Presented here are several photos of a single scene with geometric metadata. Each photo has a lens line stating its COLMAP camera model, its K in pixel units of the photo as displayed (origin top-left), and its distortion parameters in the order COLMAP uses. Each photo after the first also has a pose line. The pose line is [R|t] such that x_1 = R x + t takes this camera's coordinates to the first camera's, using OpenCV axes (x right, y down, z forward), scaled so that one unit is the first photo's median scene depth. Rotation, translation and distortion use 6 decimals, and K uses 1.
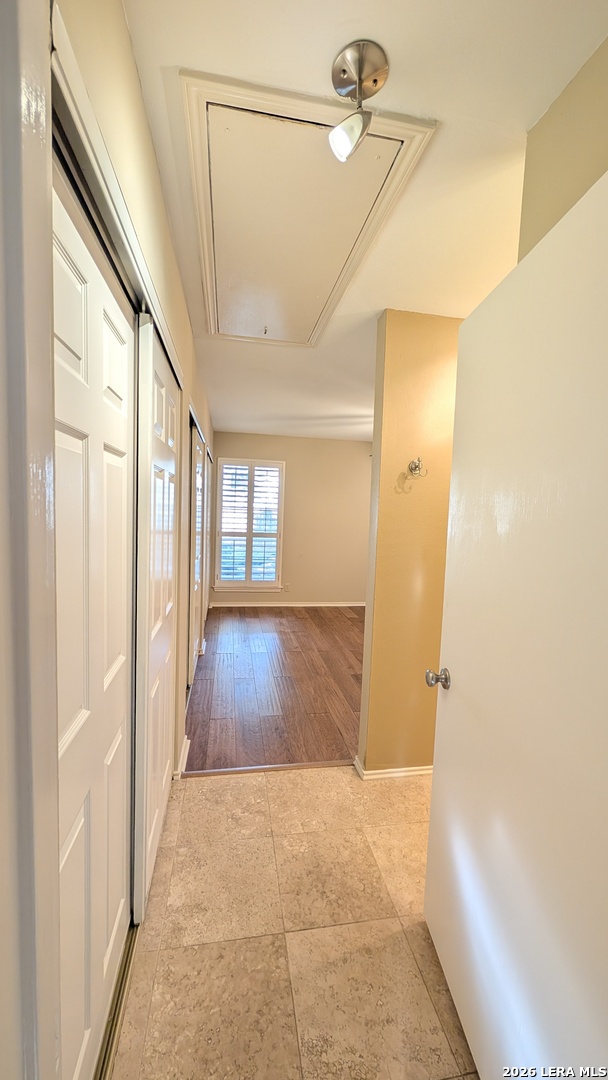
lens RADIAL K [[405.3, 0, 301.5], [0, 405.3, 537.9], [0, 0, 1]] dist [-0.000340, 0.000051]
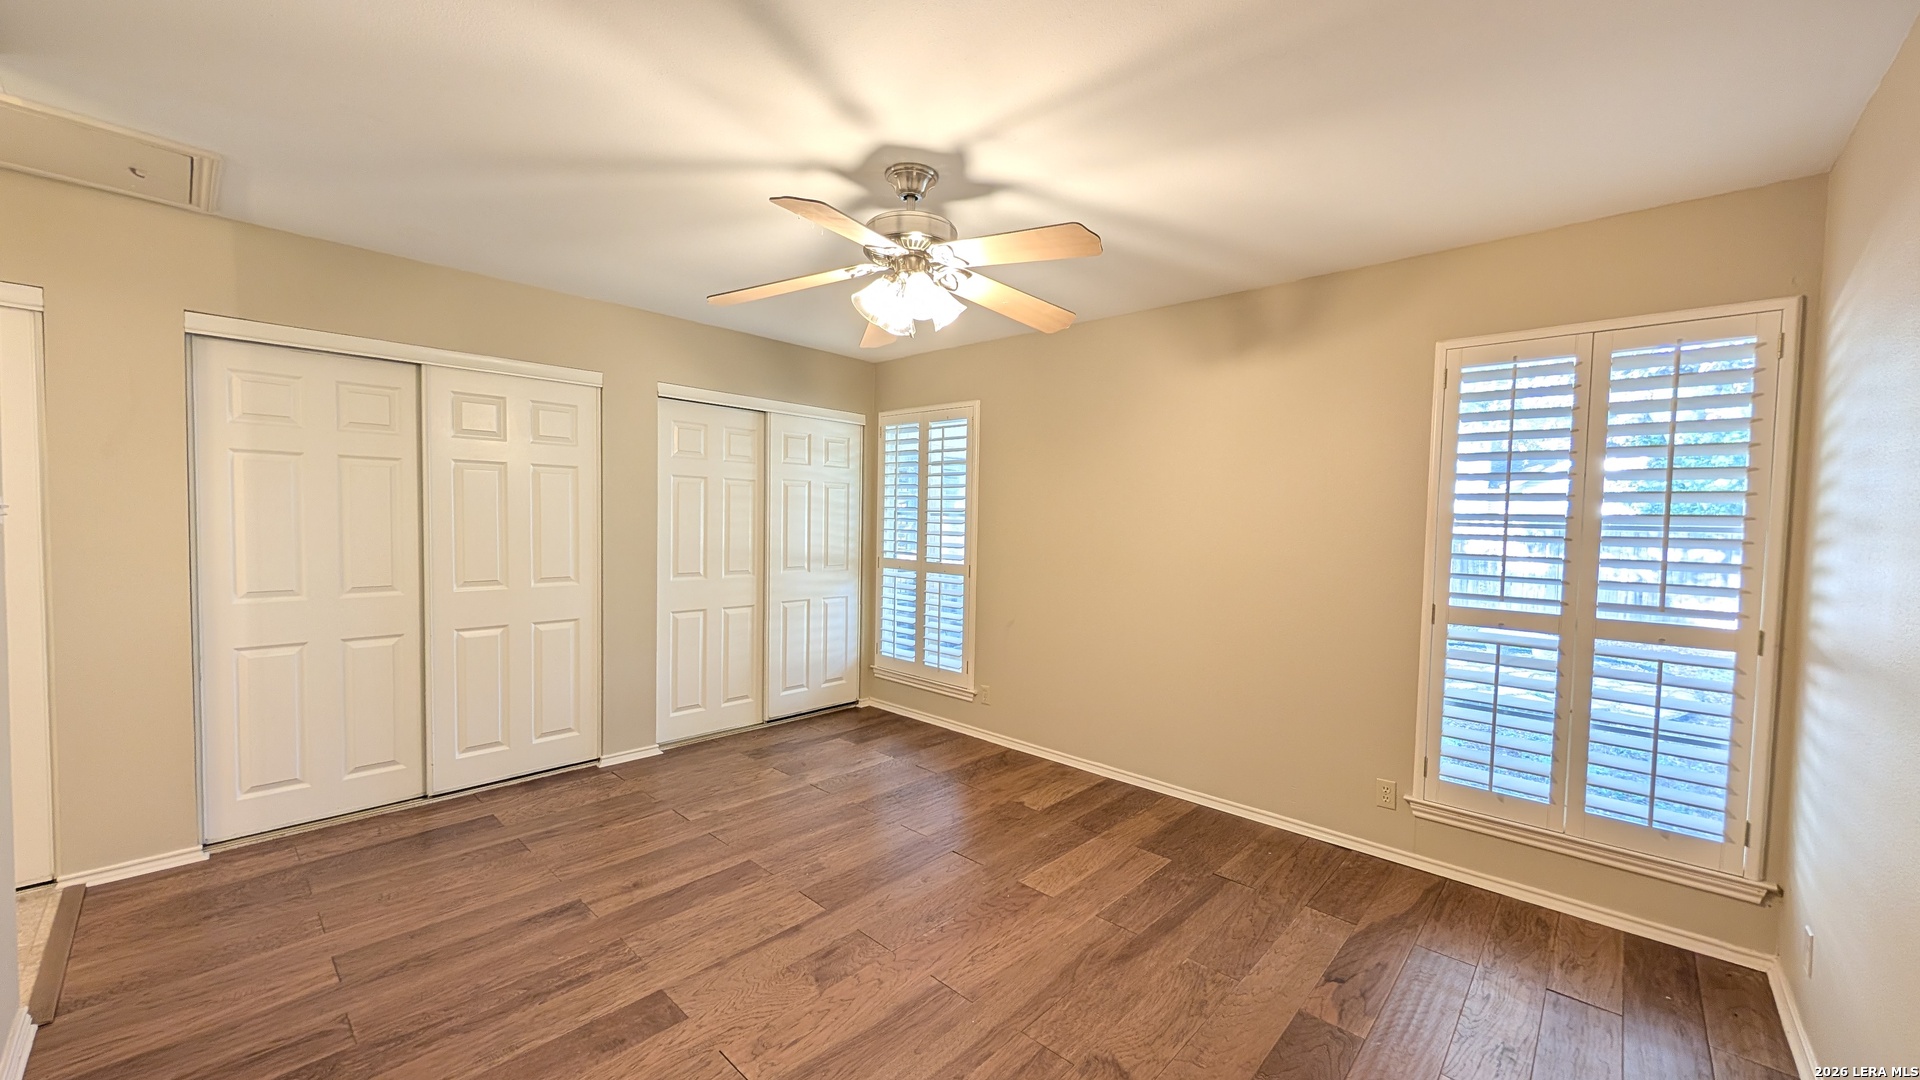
lens RADIAL K [[720.5, 0, 954.1], [0, 720.5, 547.9], [0, 0, 1]] dist [-0.000340, 0.000051]
pose [[0.604889, 0.005276, -0.796293, 0.558810], [-0.061891, 0.997265, -0.040407, 0.001956], [0.793901, 0.073725, 0.603561, 0.524559]]
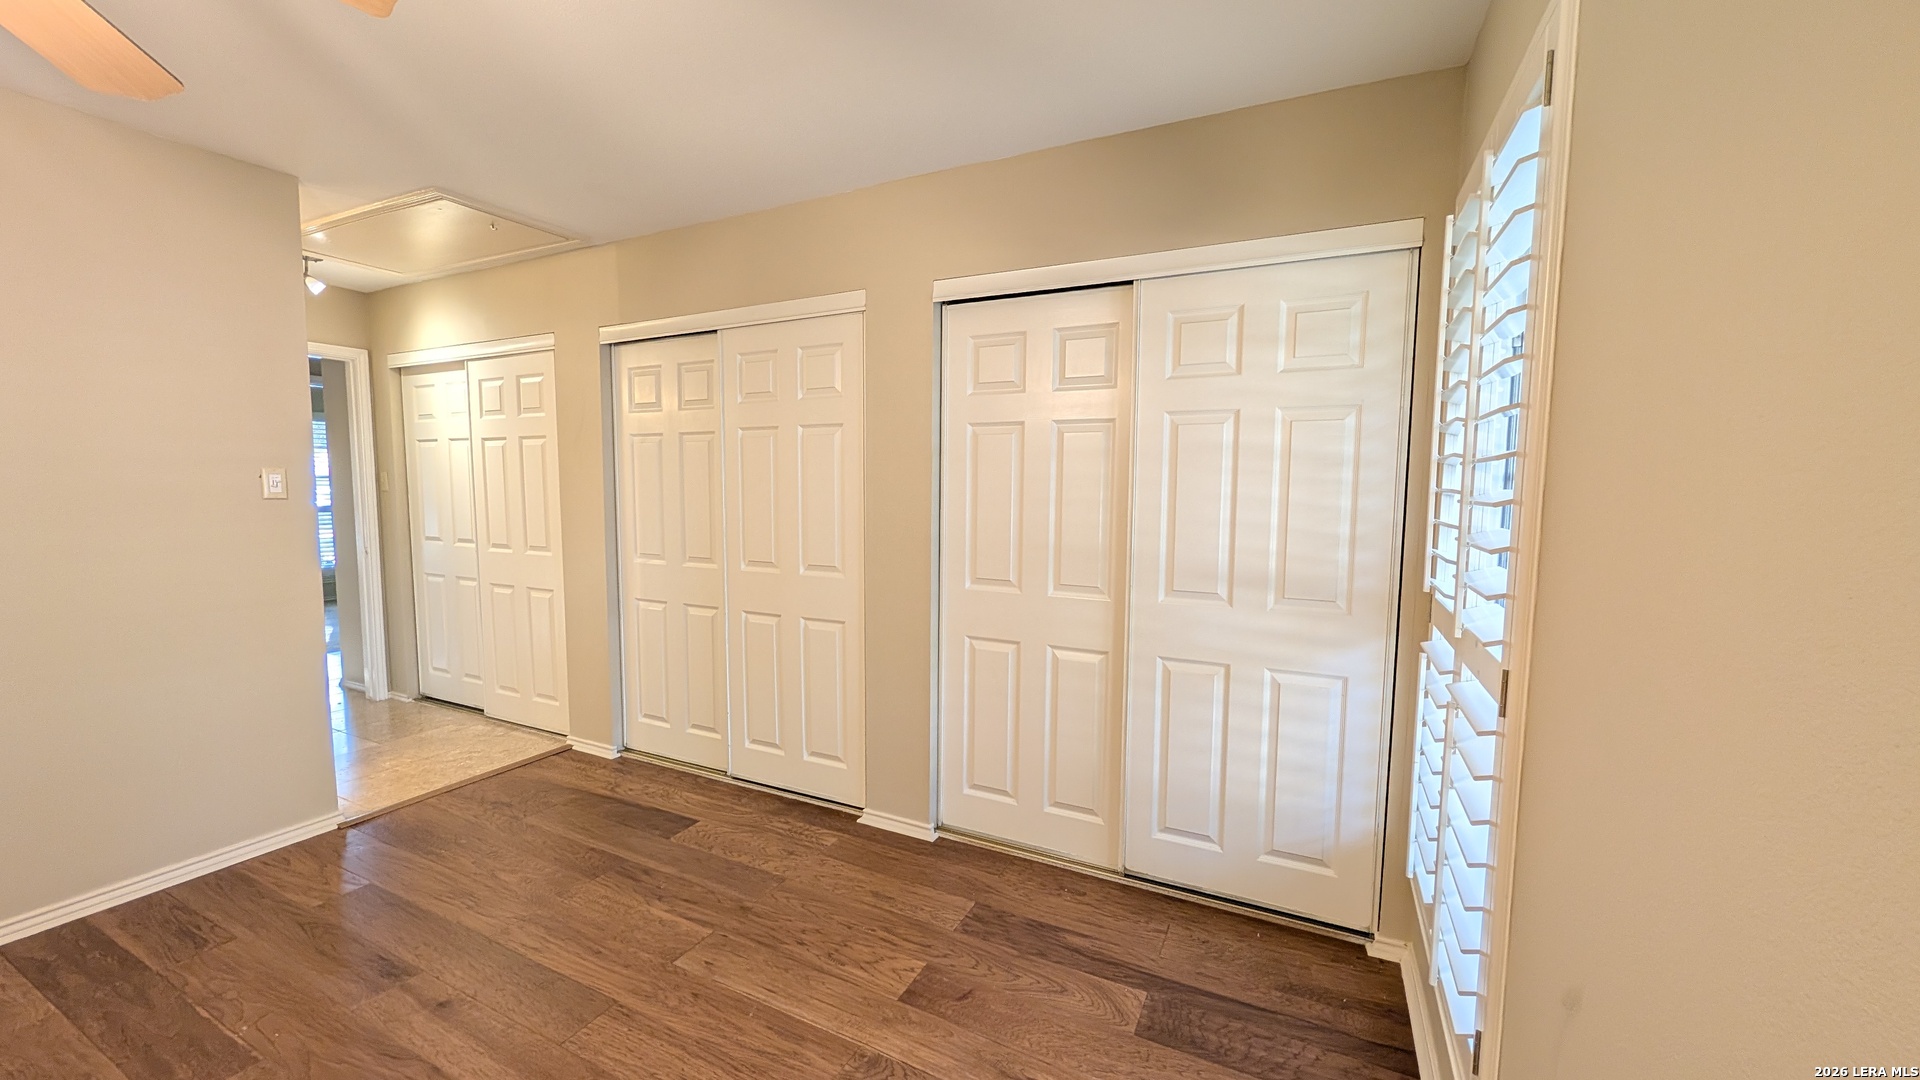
lens RADIAL K [[720.5, 0, 954.1], [0, 720.5, 547.9], [0, 0, 1]] dist [-0.000340, 0.000051]
pose [[-0.592940, 0.028180, -0.804753, 0.195229], [-0.098383, 0.989365, 0.107133, -0.051664], [0.799214, 0.142698, -0.583862, 0.997599]]
